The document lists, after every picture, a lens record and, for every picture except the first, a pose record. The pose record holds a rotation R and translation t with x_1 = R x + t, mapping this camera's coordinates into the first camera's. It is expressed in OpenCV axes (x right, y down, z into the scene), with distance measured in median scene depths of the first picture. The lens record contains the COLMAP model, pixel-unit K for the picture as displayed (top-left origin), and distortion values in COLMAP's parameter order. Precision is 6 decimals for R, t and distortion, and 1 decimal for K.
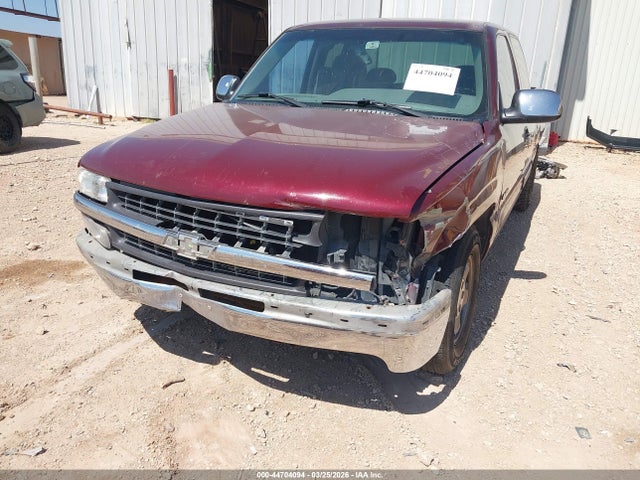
lens RADIAL K [[505.4, 0, 320.0], [0, 505.4, 240.0], [0, 0, 1]] dist [0.051454, -0.077718]
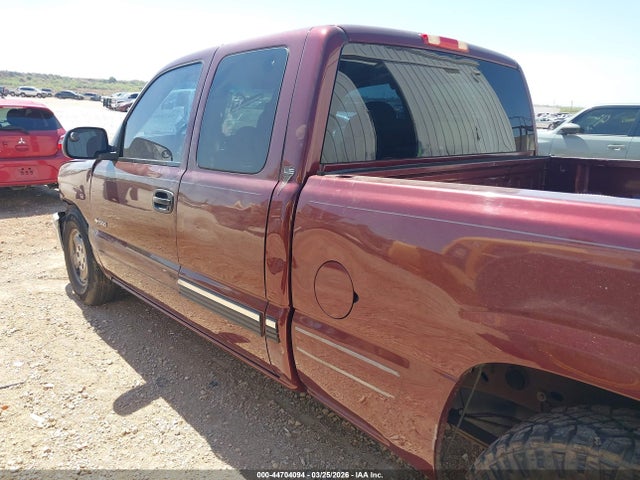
lens RADIAL K [[505.4, 0, 320.0], [0, 505.4, 240.0], [0, 0, 1]] dist [0.051454, -0.077718]
pose [[-0.374178, 0.185492, -0.908616, 1.594115], [-0.321087, 0.893274, 0.314587, -0.733101], [0.869996, 0.409456, -0.274685, 2.340424]]
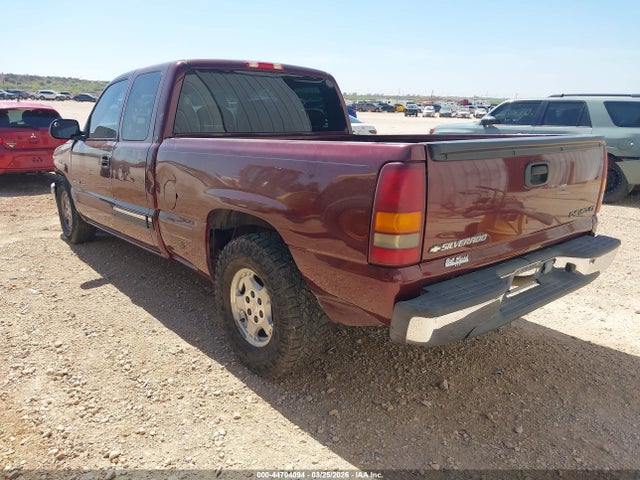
lens RADIAL K [[505.4, 0, 320.0], [0, 505.4, 240.0], [0, 0, 1]] dist [0.051454, -0.077718]
pose [[-0.402119, 0.189987, -0.895659, 2.114412], [-0.304738, 0.894689, 0.326598, -0.942965], [0.863386, 0.404273, -0.301875, 3.070785]]
